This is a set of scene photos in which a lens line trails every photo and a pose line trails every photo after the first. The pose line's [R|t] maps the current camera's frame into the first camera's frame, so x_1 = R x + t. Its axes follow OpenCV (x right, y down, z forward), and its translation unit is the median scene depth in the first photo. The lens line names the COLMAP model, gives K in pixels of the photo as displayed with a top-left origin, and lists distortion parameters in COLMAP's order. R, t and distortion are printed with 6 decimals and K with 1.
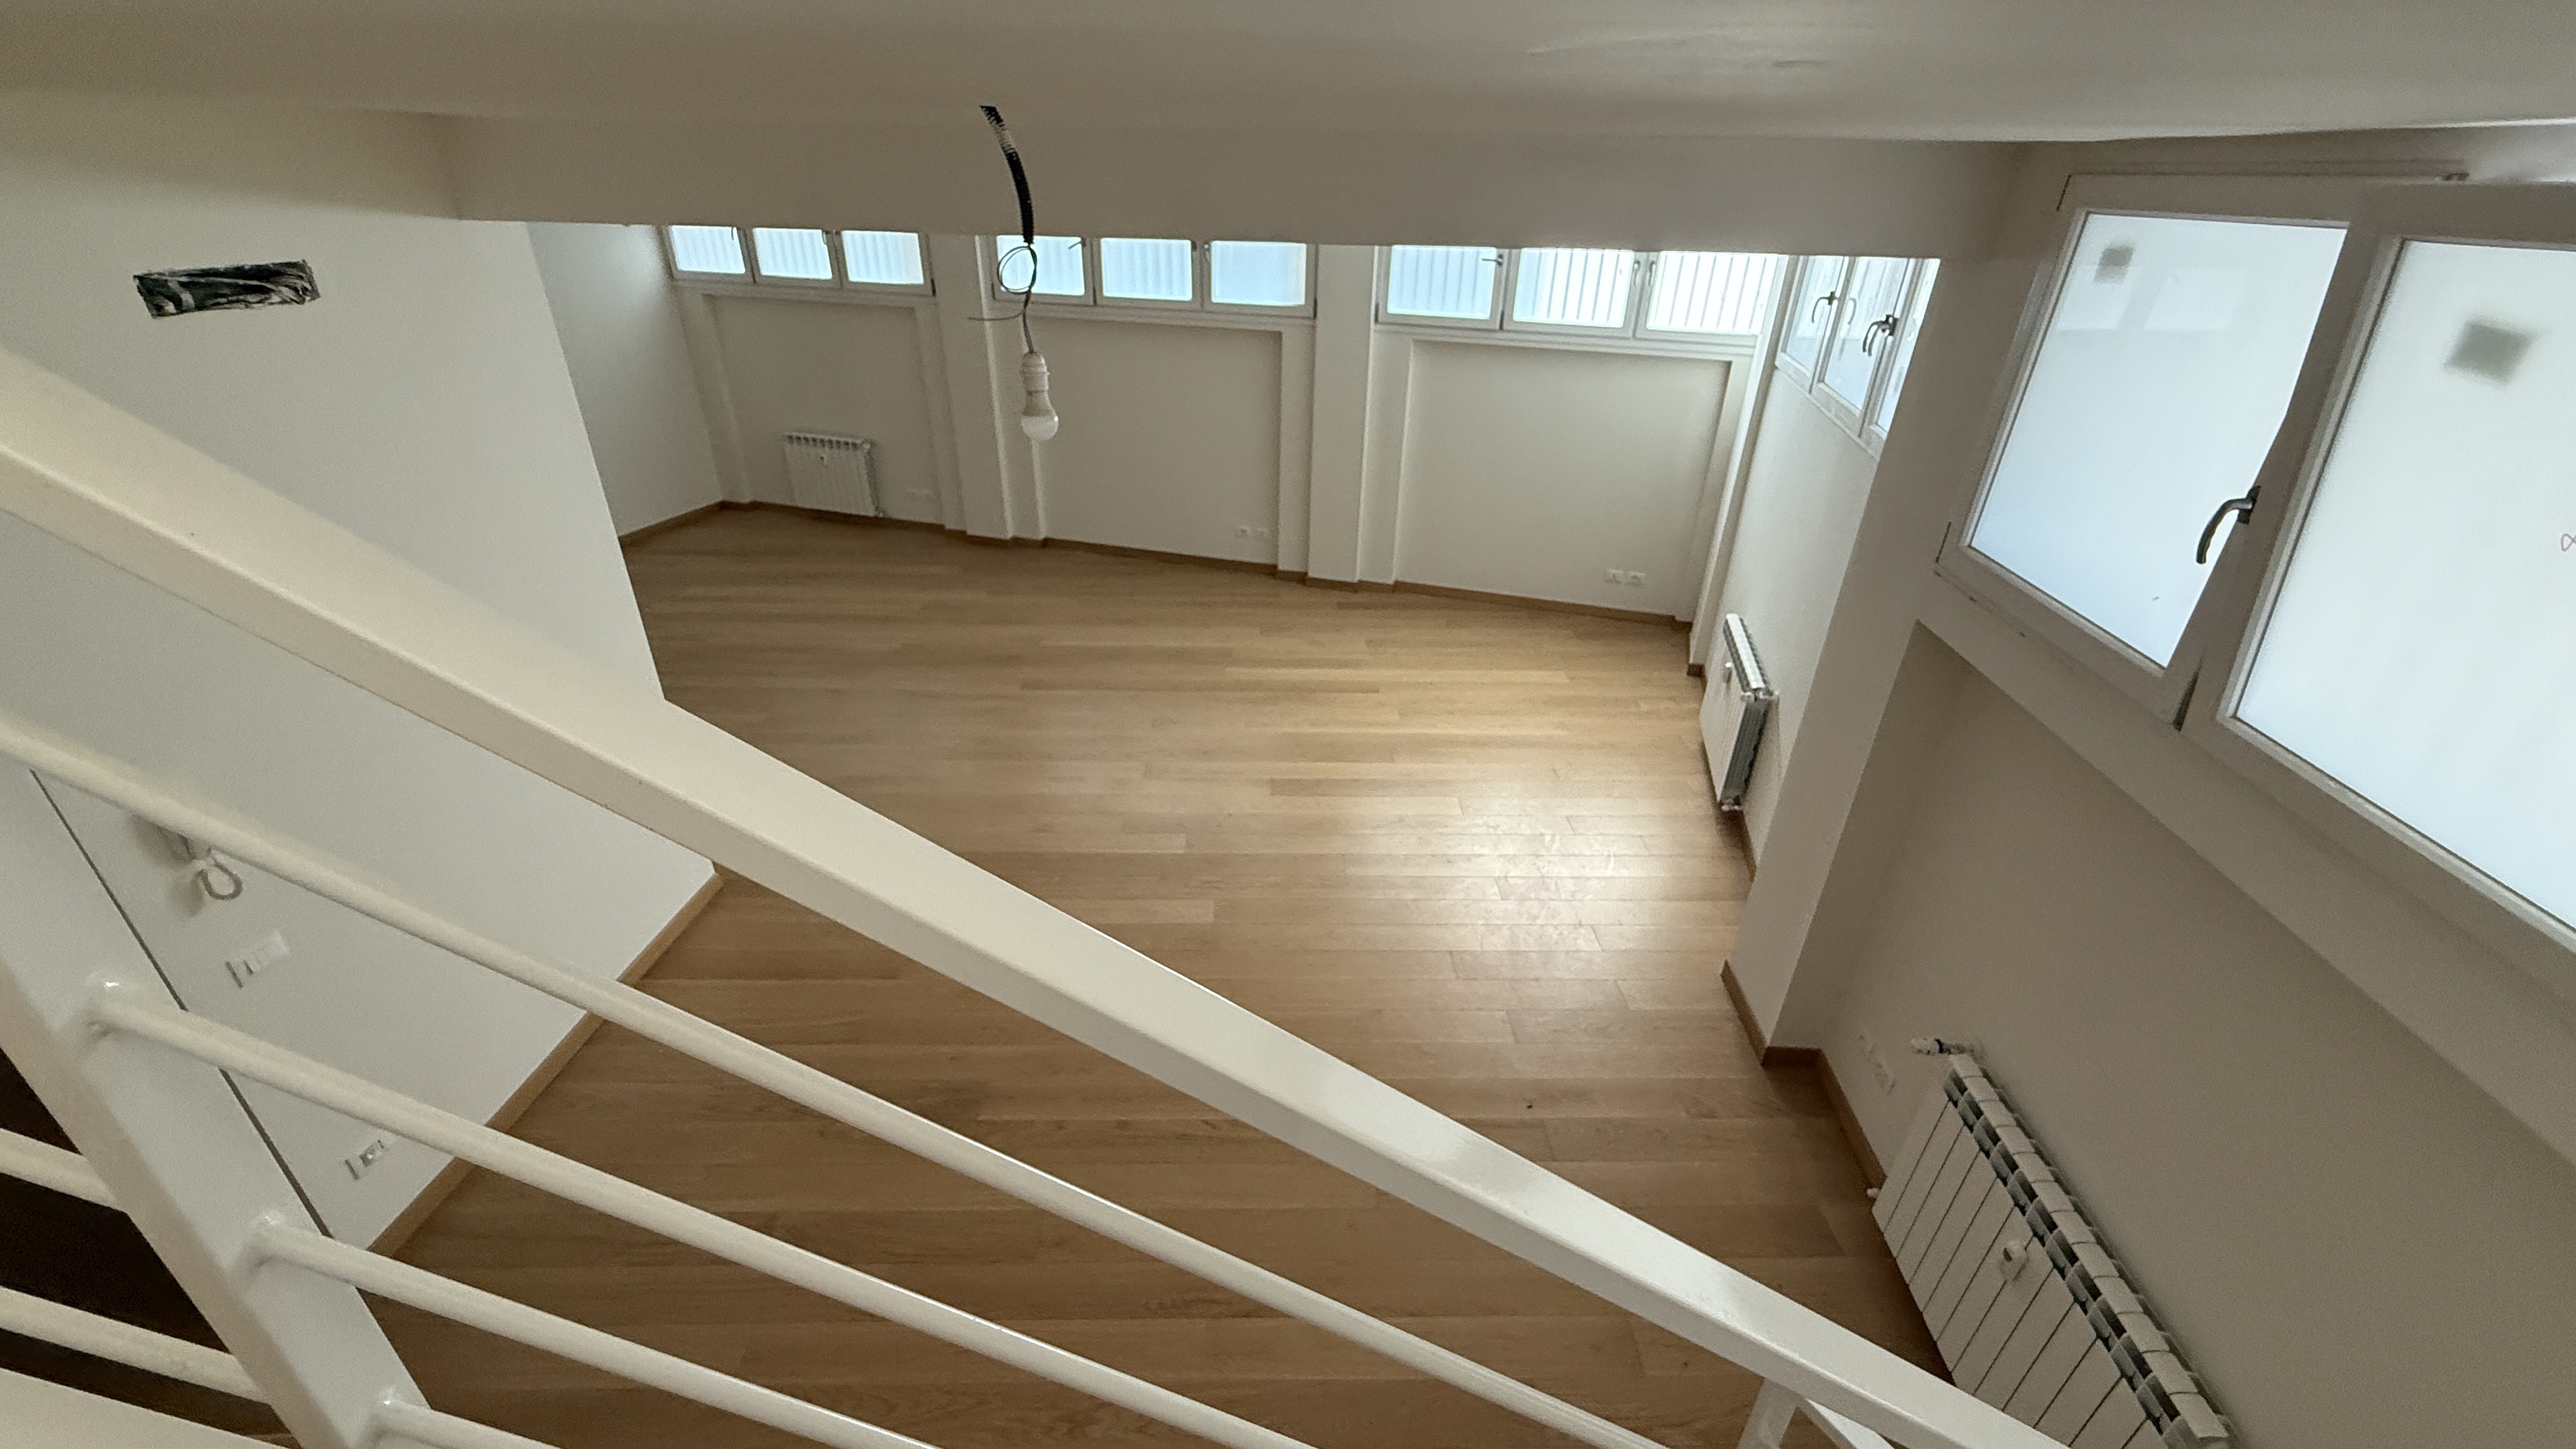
lens RADIAL K [[1028.4, 0, 1275.3], [0, 1028.4, 726.8], [0, 0, 1]] dist [0.000577, 0.000365]
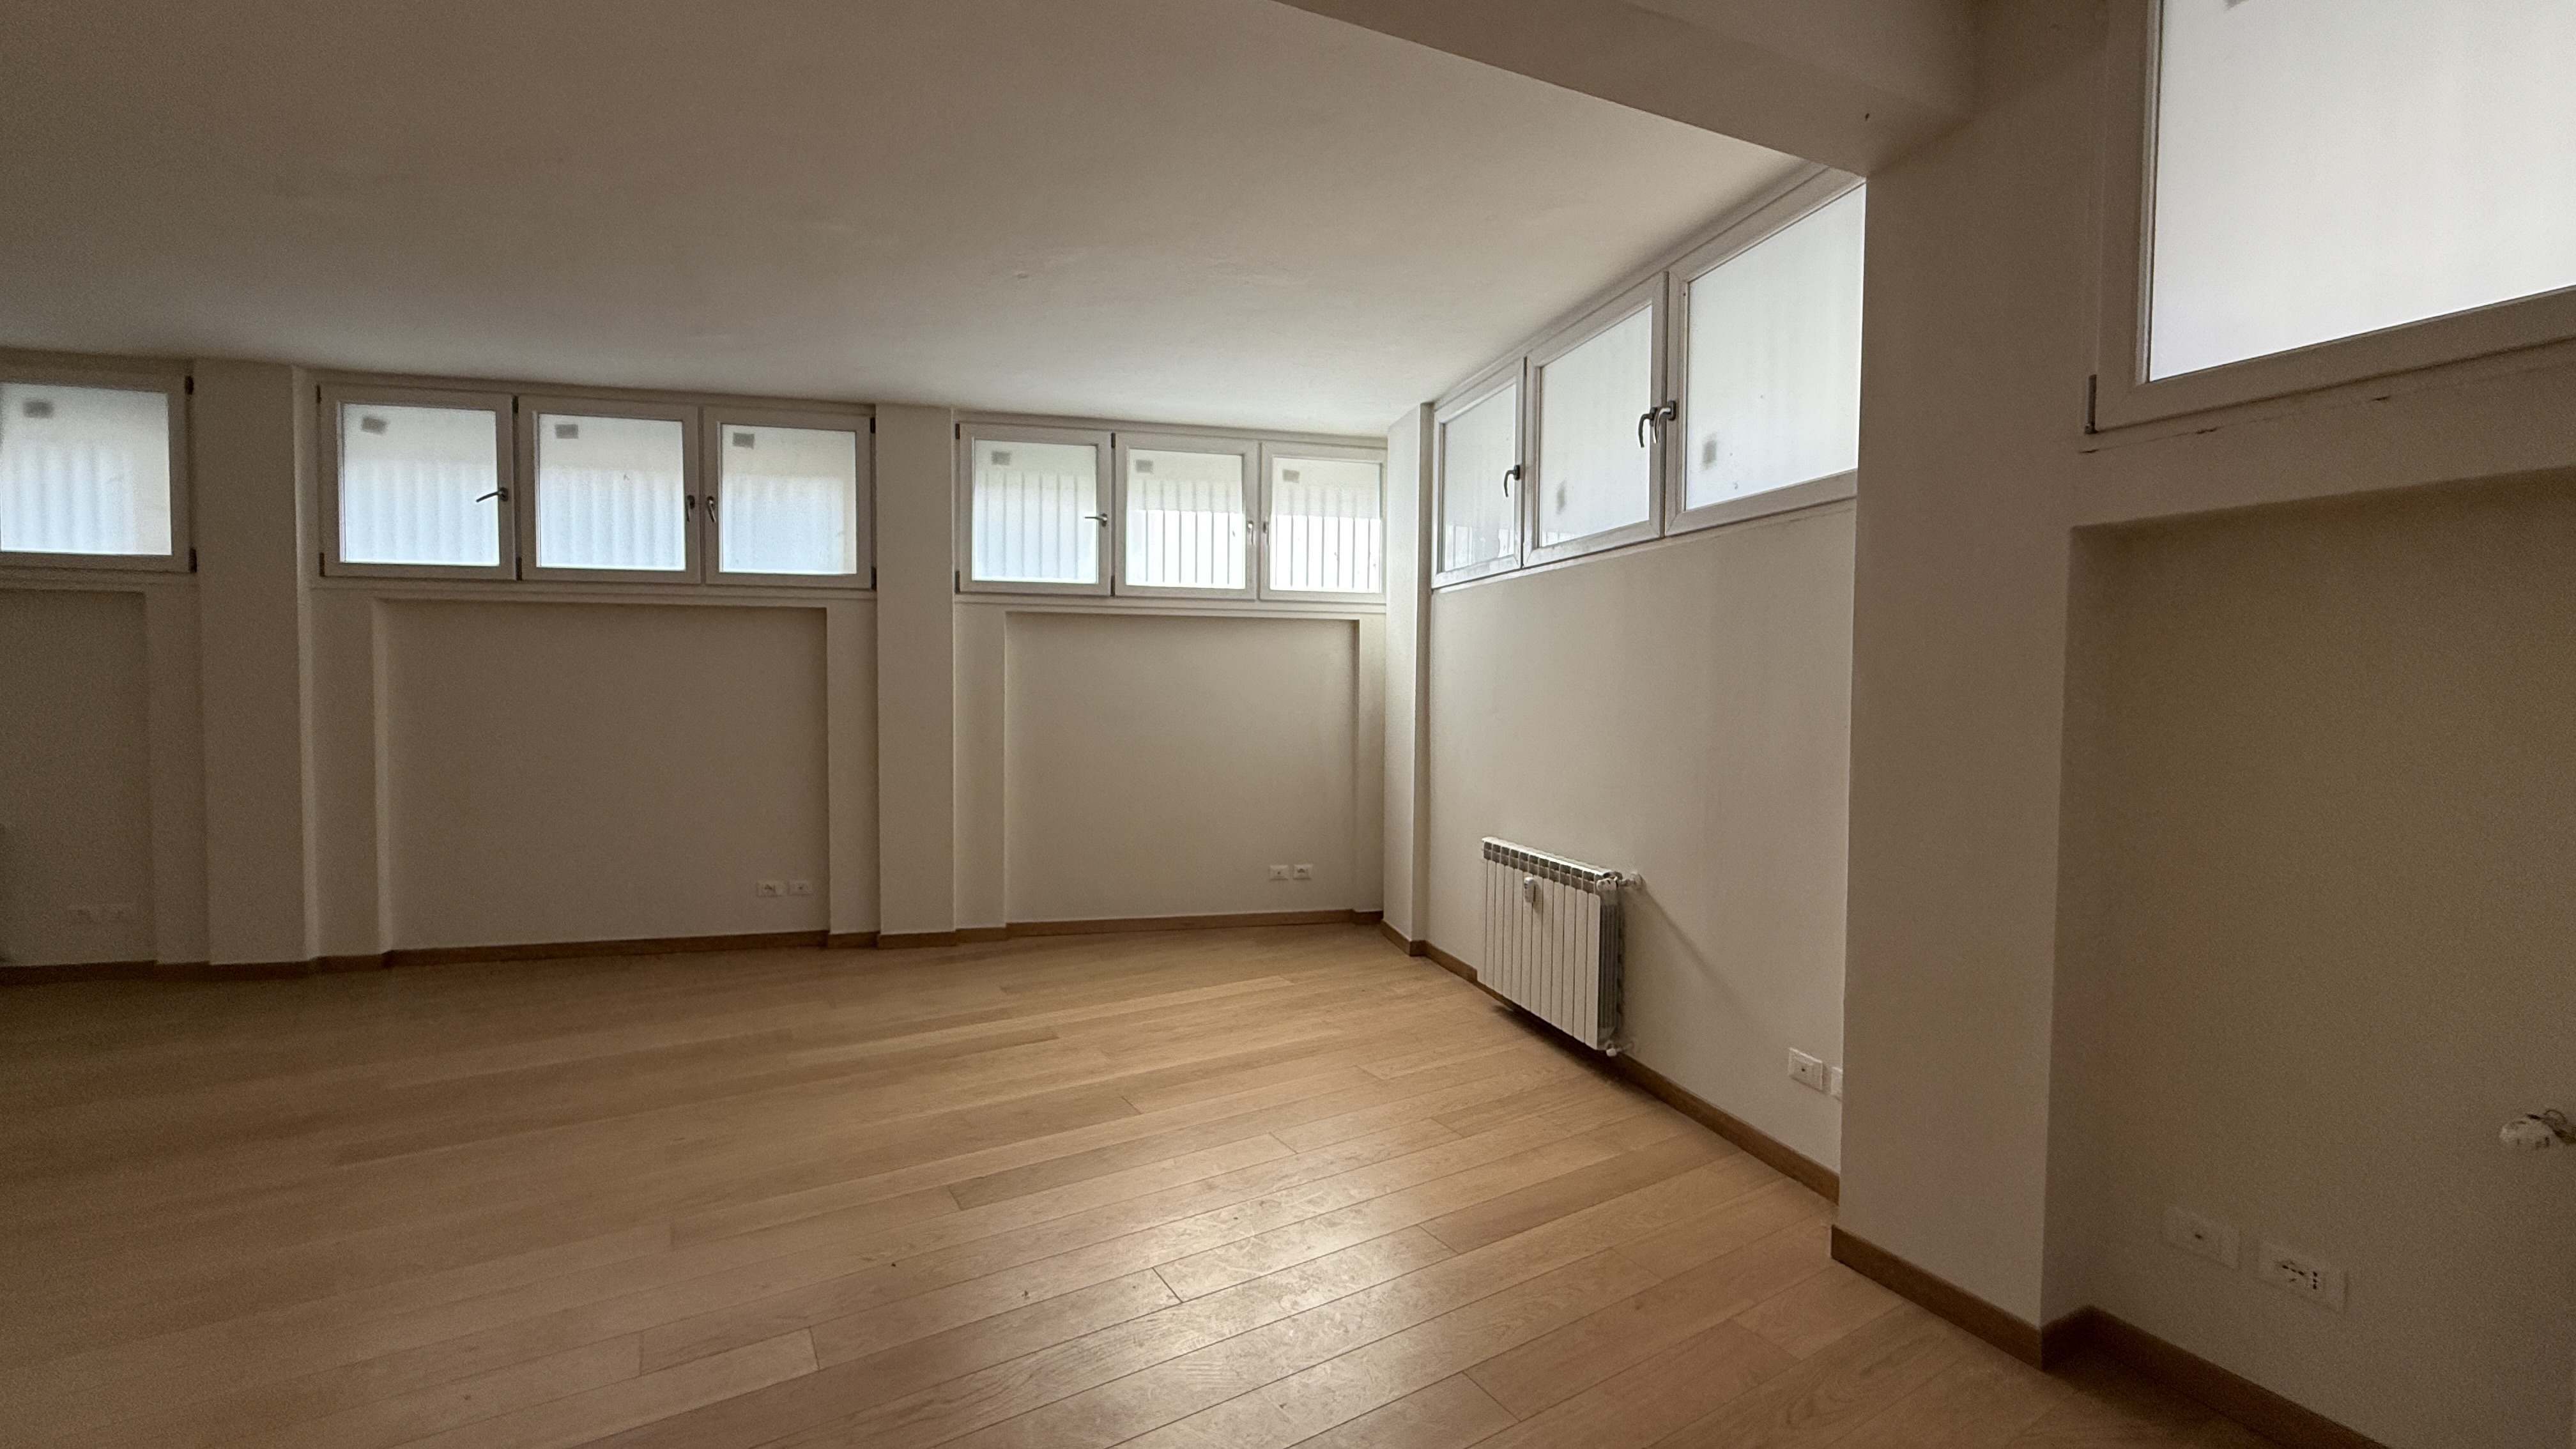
lens RADIAL K [[1028.4, 0, 1275.3], [0, 1028.4, 726.8], [0, 0, 1]] dist [0.000577, 0.000365]
pose [[0.866154, -0.031248, 0.498800, -0.092665], [0.247653, 0.893729, -0.374054, 0.064122], [-0.434103, 0.447518, 0.781846, 0.319110]]
